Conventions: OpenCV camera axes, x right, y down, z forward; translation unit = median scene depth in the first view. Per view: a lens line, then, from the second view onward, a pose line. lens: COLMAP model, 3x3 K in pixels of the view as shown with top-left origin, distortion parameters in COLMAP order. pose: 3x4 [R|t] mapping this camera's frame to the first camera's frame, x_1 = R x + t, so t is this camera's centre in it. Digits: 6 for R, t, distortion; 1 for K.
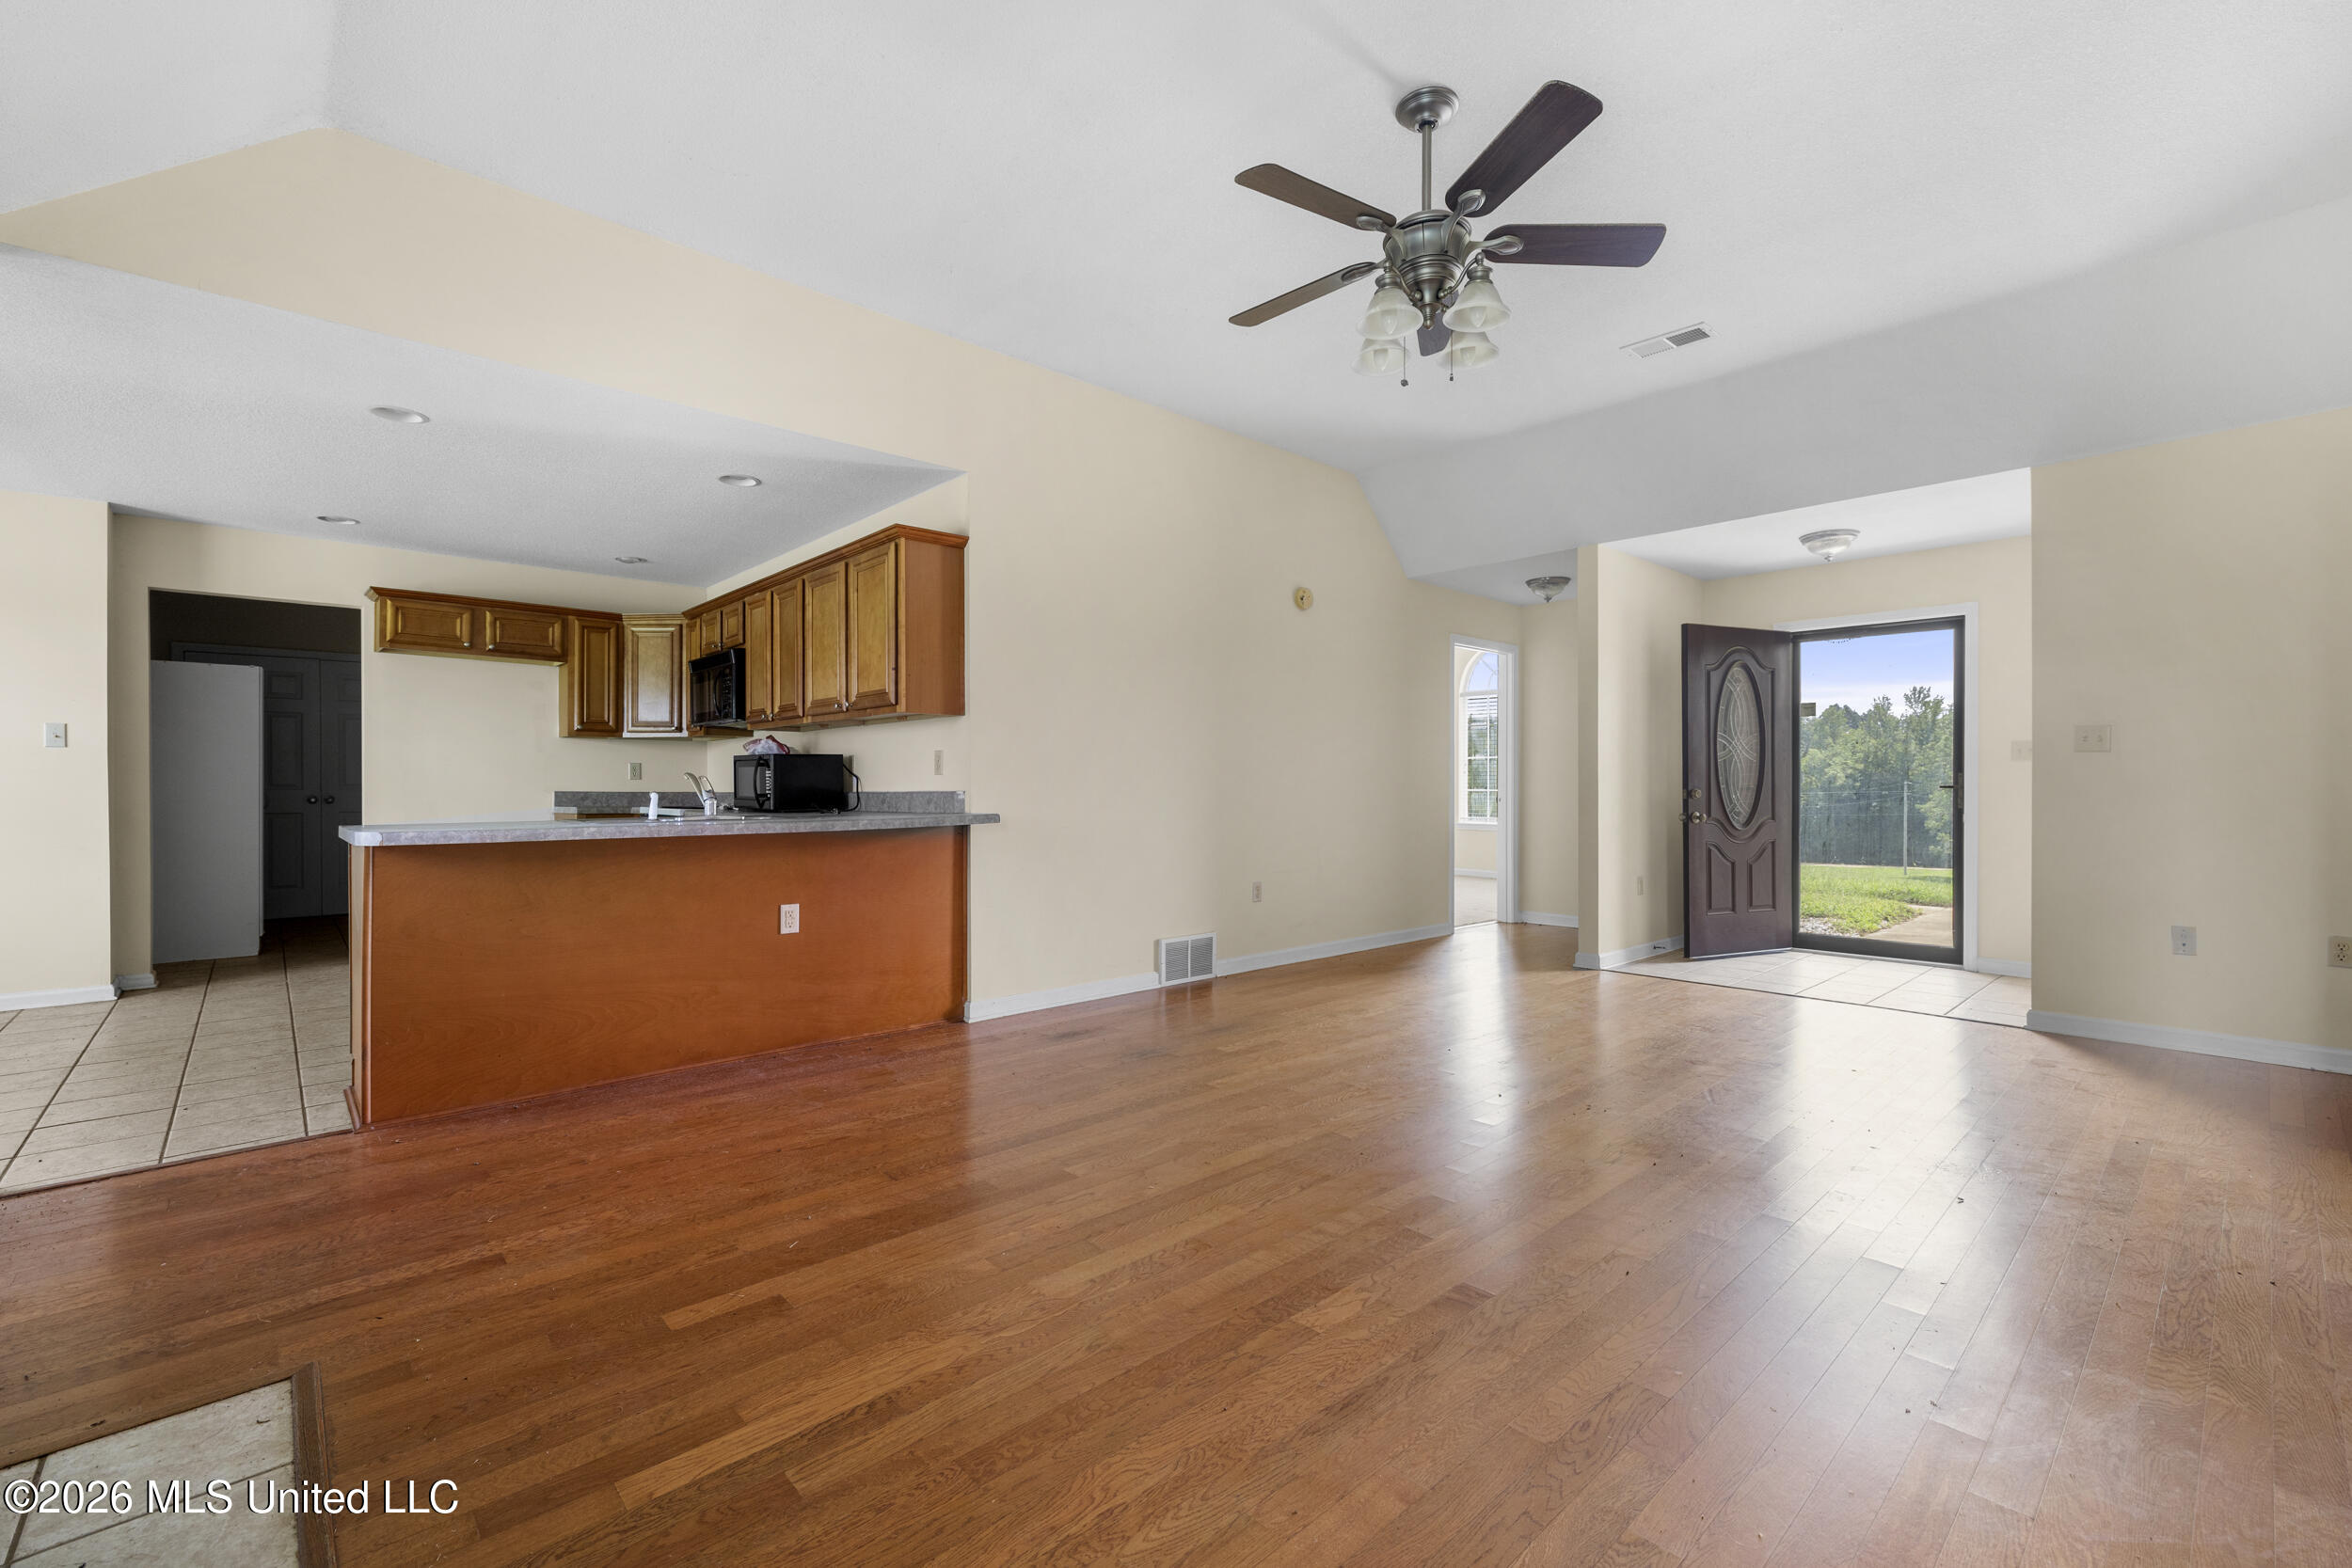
lens RADIAL K [[999.6, 0, 1177.3], [0, 999.6, 785.8], [0, 0, 1]] dist [0.001120, 0.000066]
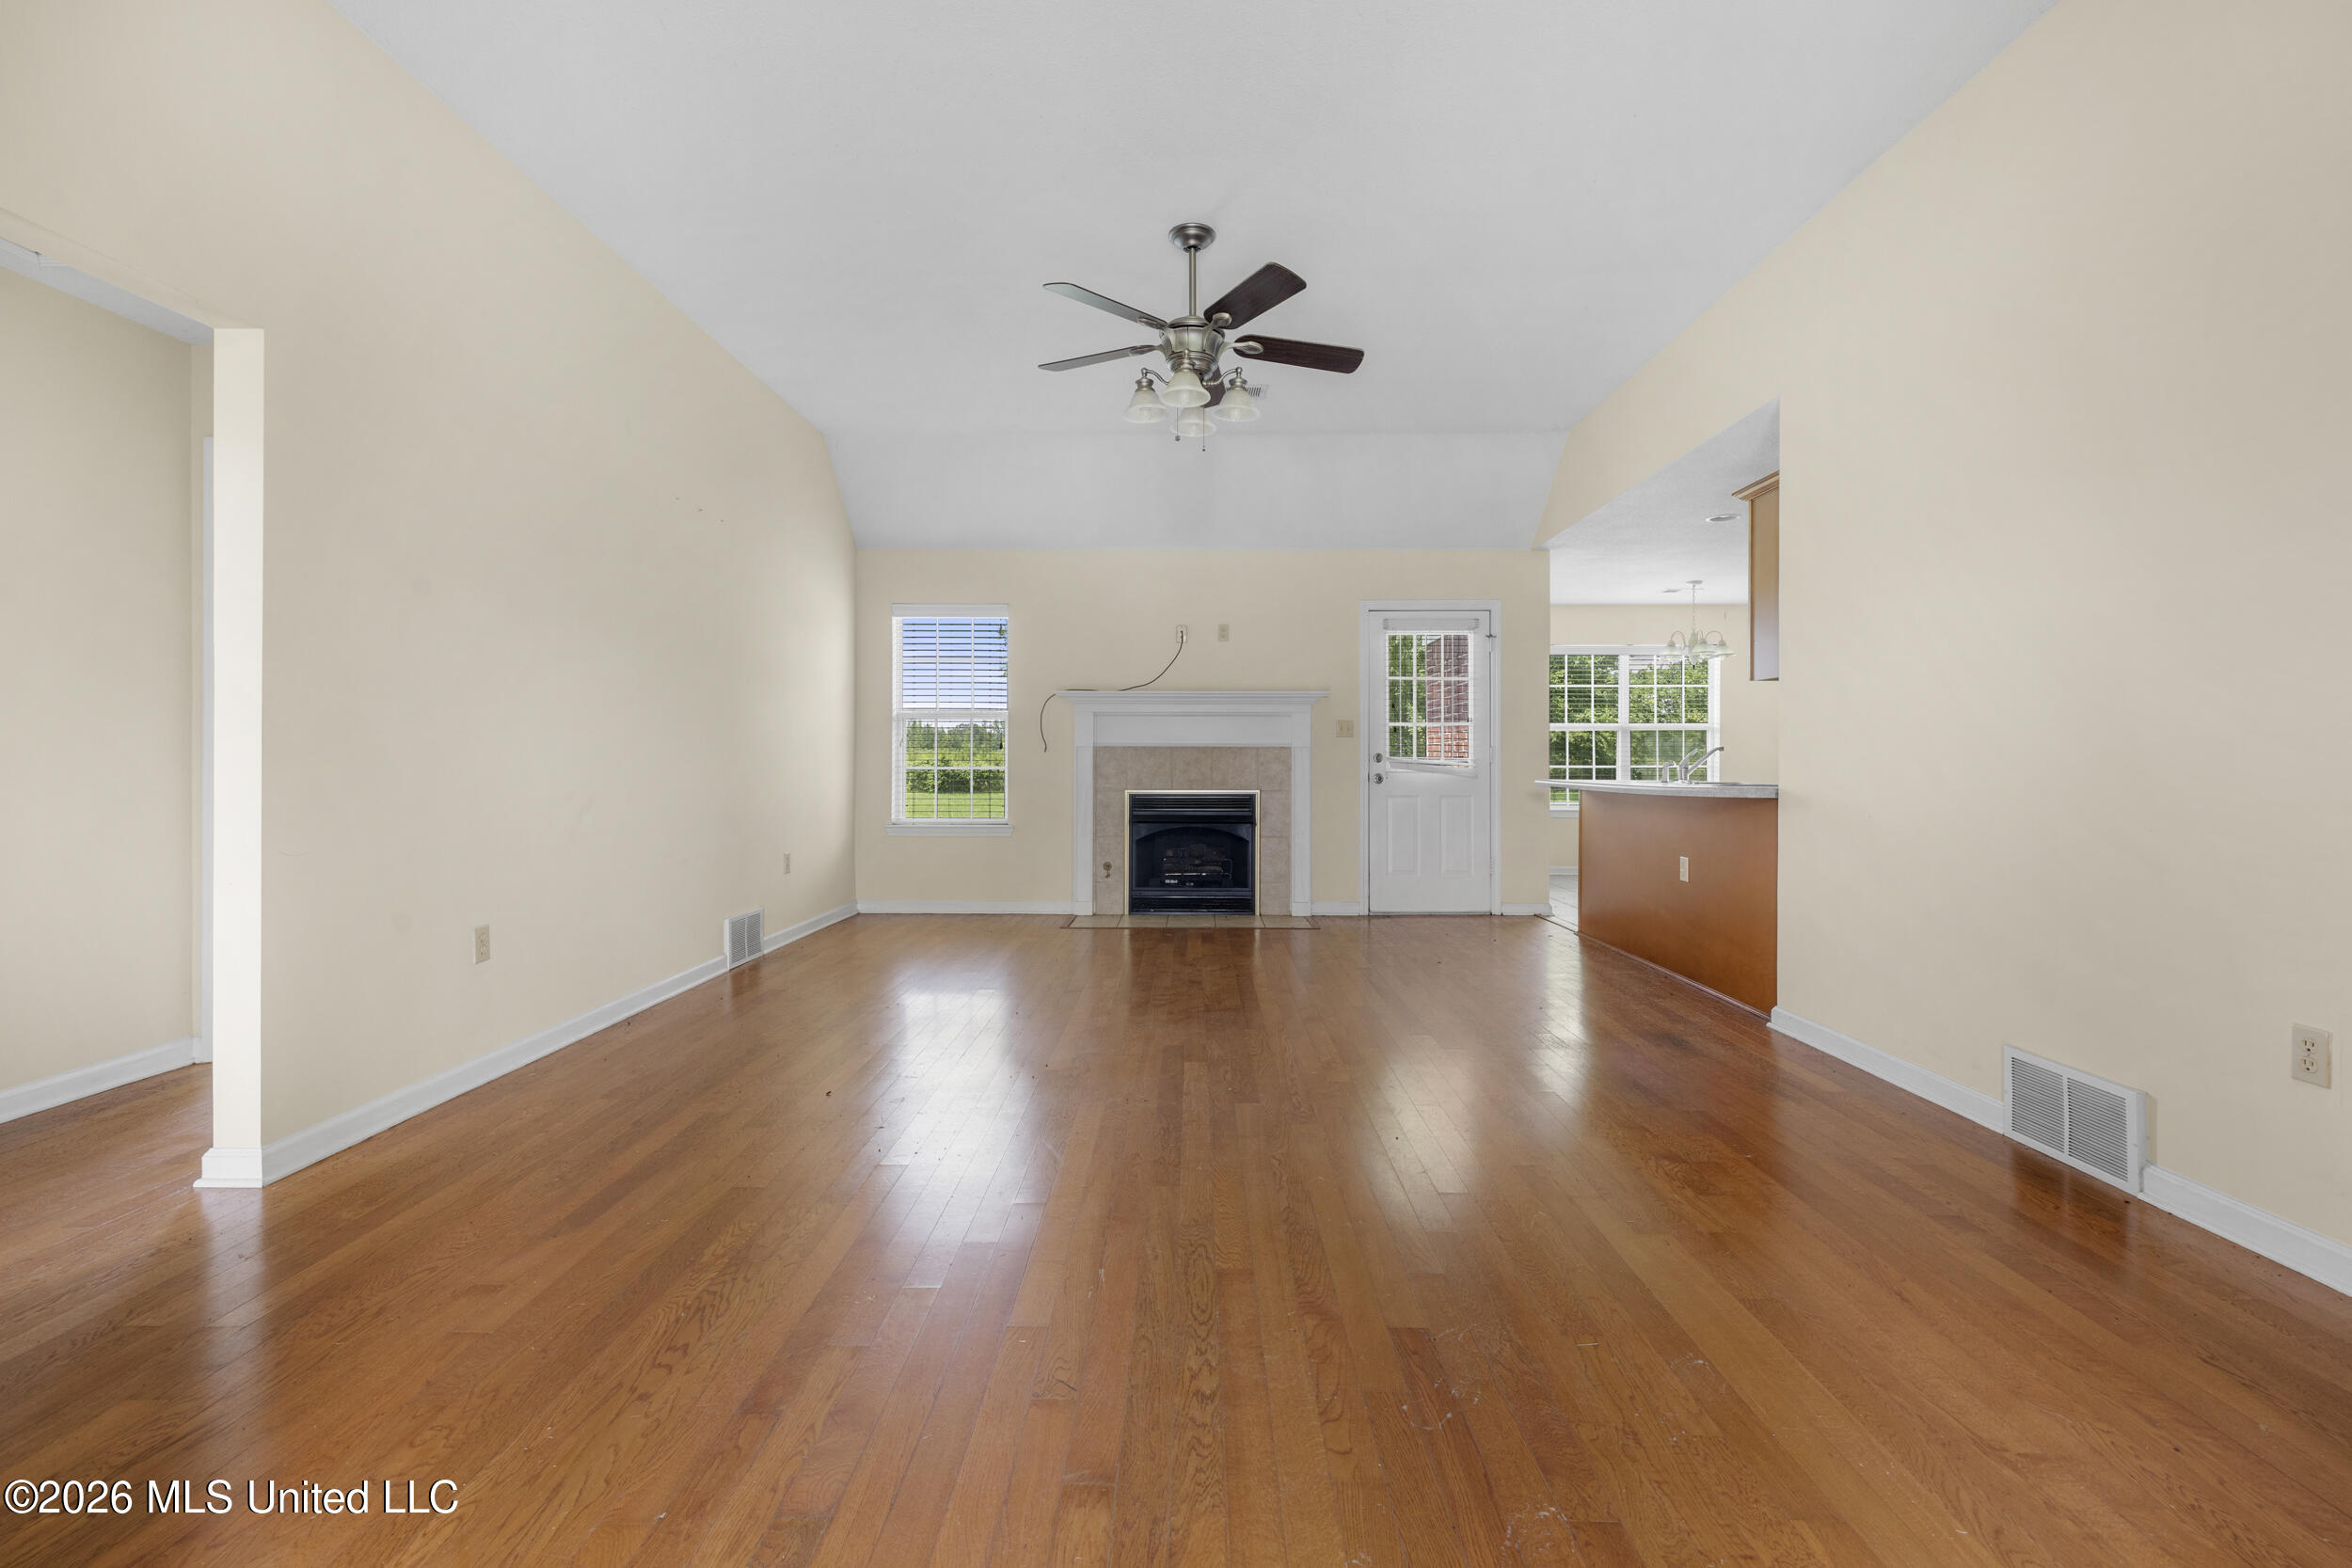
lens RADIAL K [[999.6, 0, 1162.0], [0, 999.6, 768.3], [0, 0, 1]] dist [0.001120, 0.000066]
pose [[-0.687753, 0.006905, -0.725912, 0.785011], [-0.003333, 0.999914, 0.012669, 0.000849], [0.725937, 0.011133, -0.687671, 1.199421]]
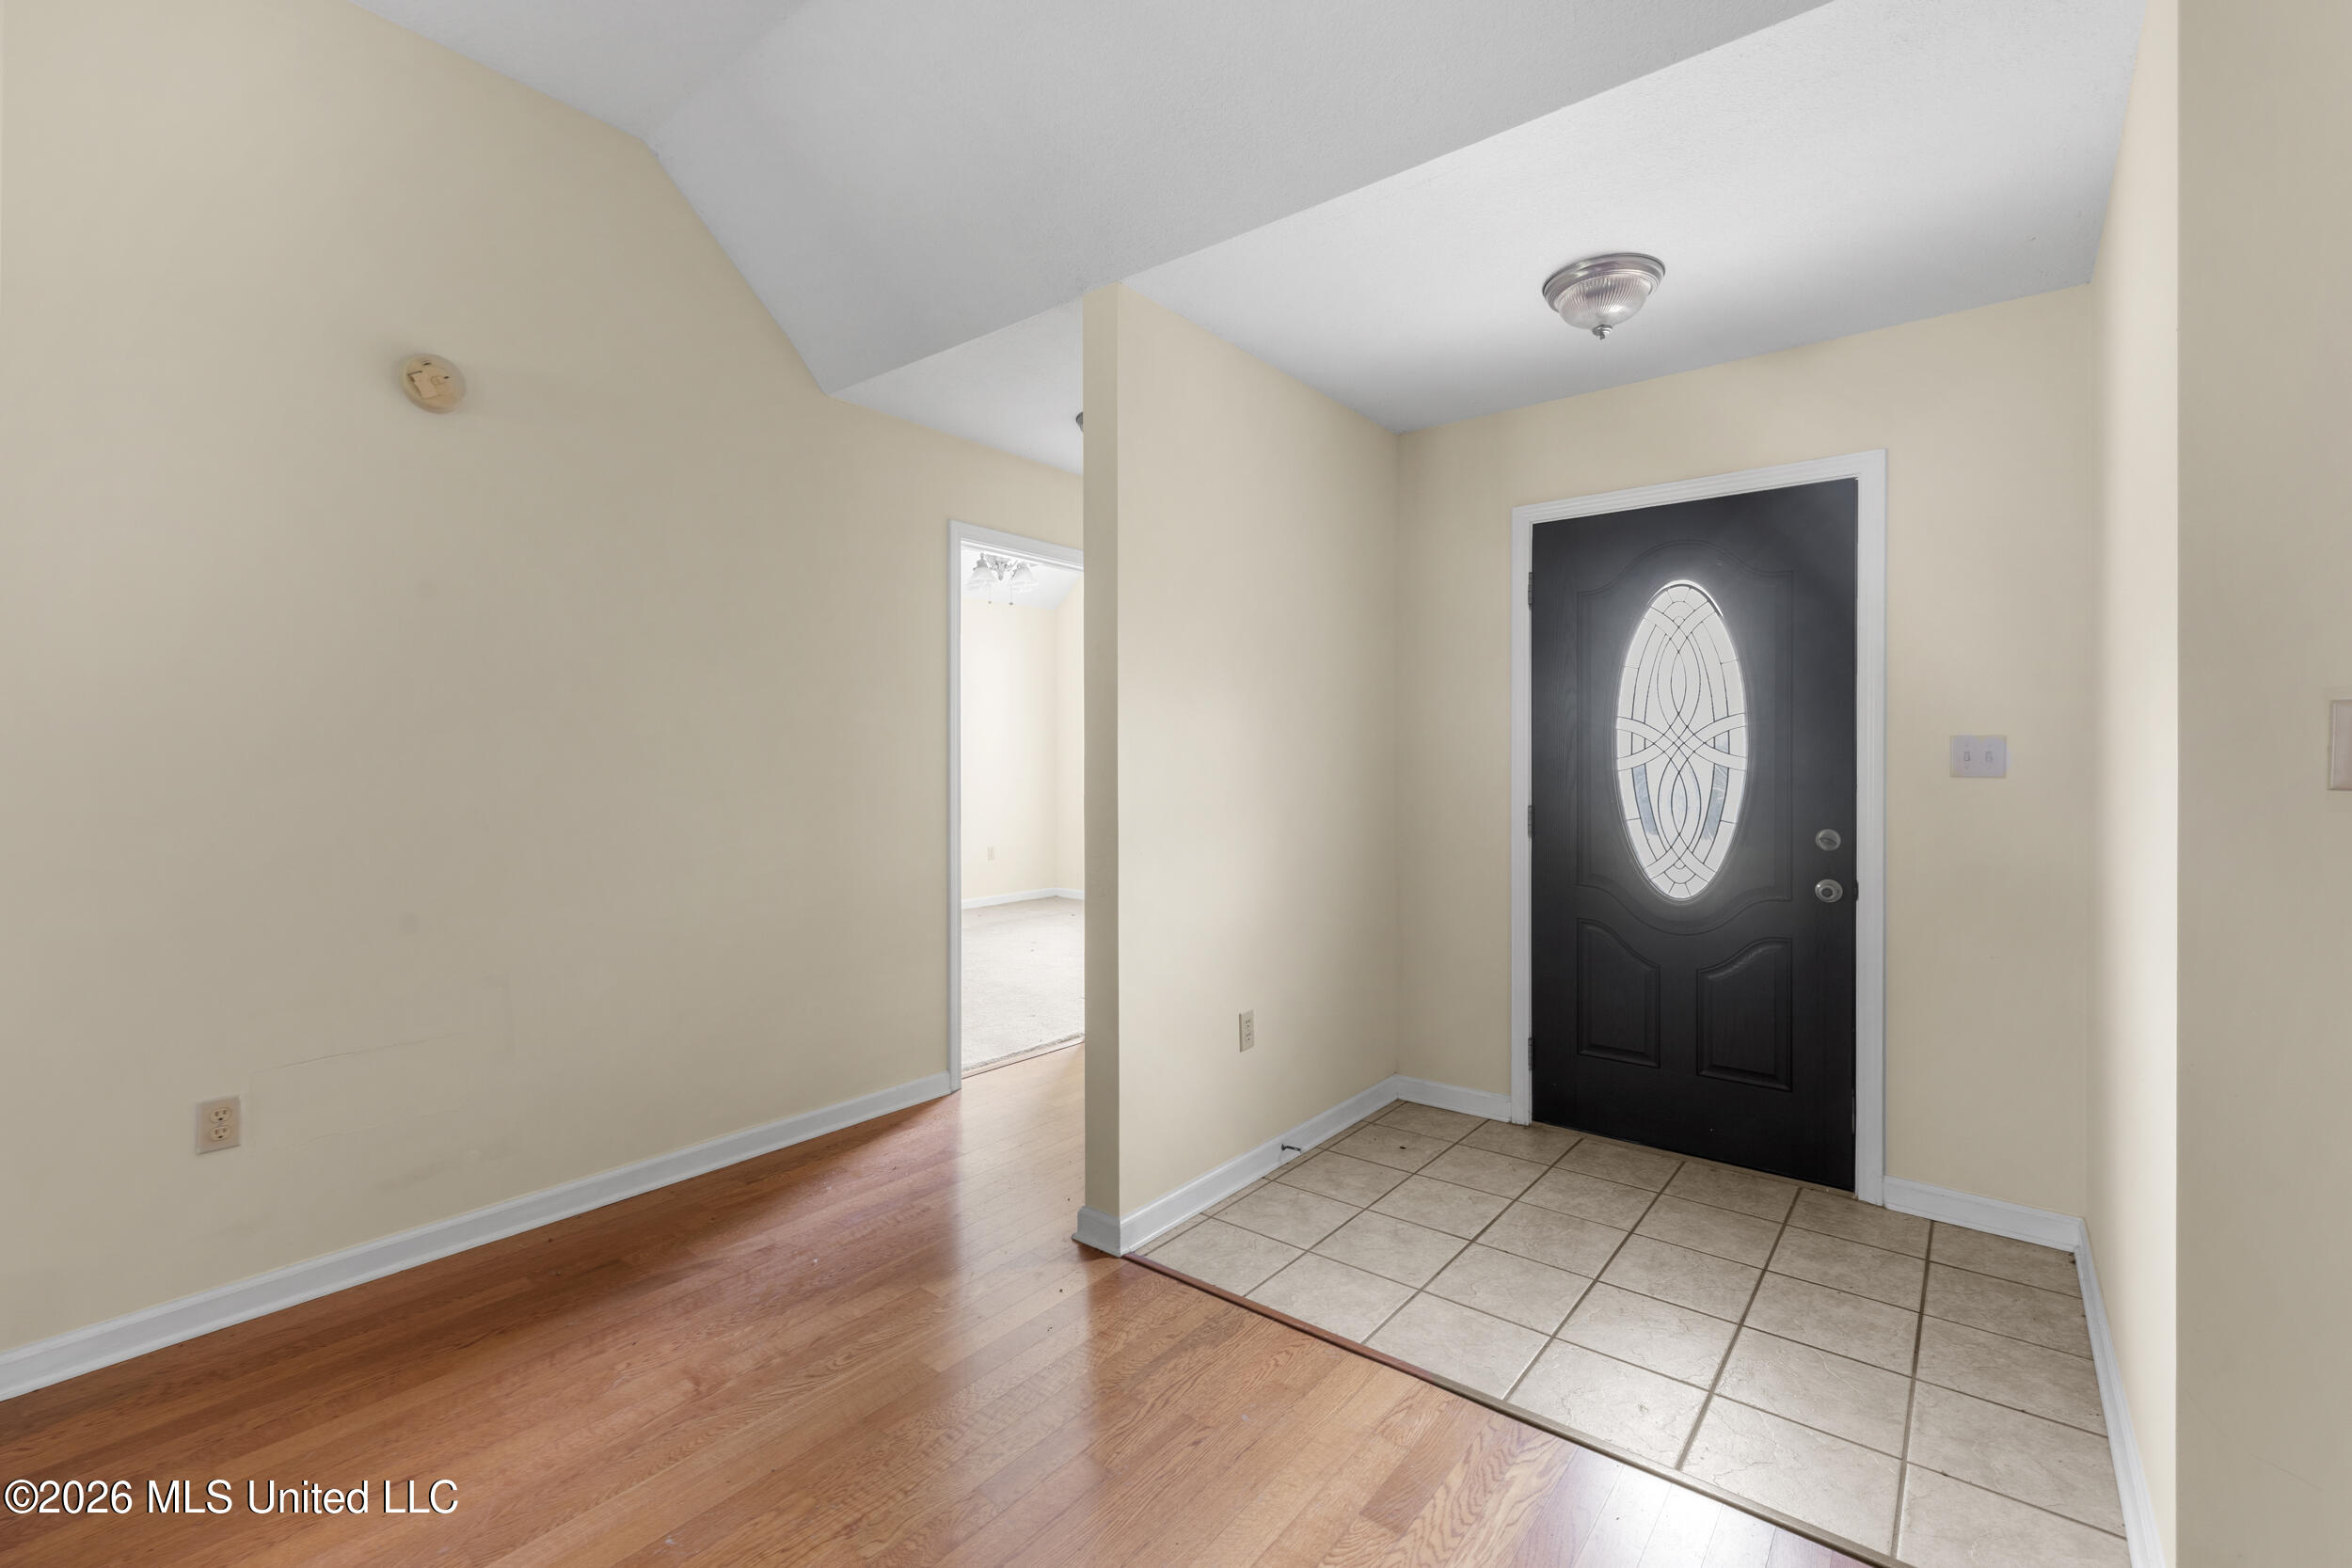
lens RADIAL K [[999.6, 0, 1180.6], [0, 999.6, 774.3], [0, 0, 1]] dist [0.001120, 0.000066]
pose [[0.987727, -0.003207, 0.156156, 0.488554], [0.002515, 0.999986, 0.004632, -0.035612], [-0.156169, -0.004182, 0.987721, 0.720968]]
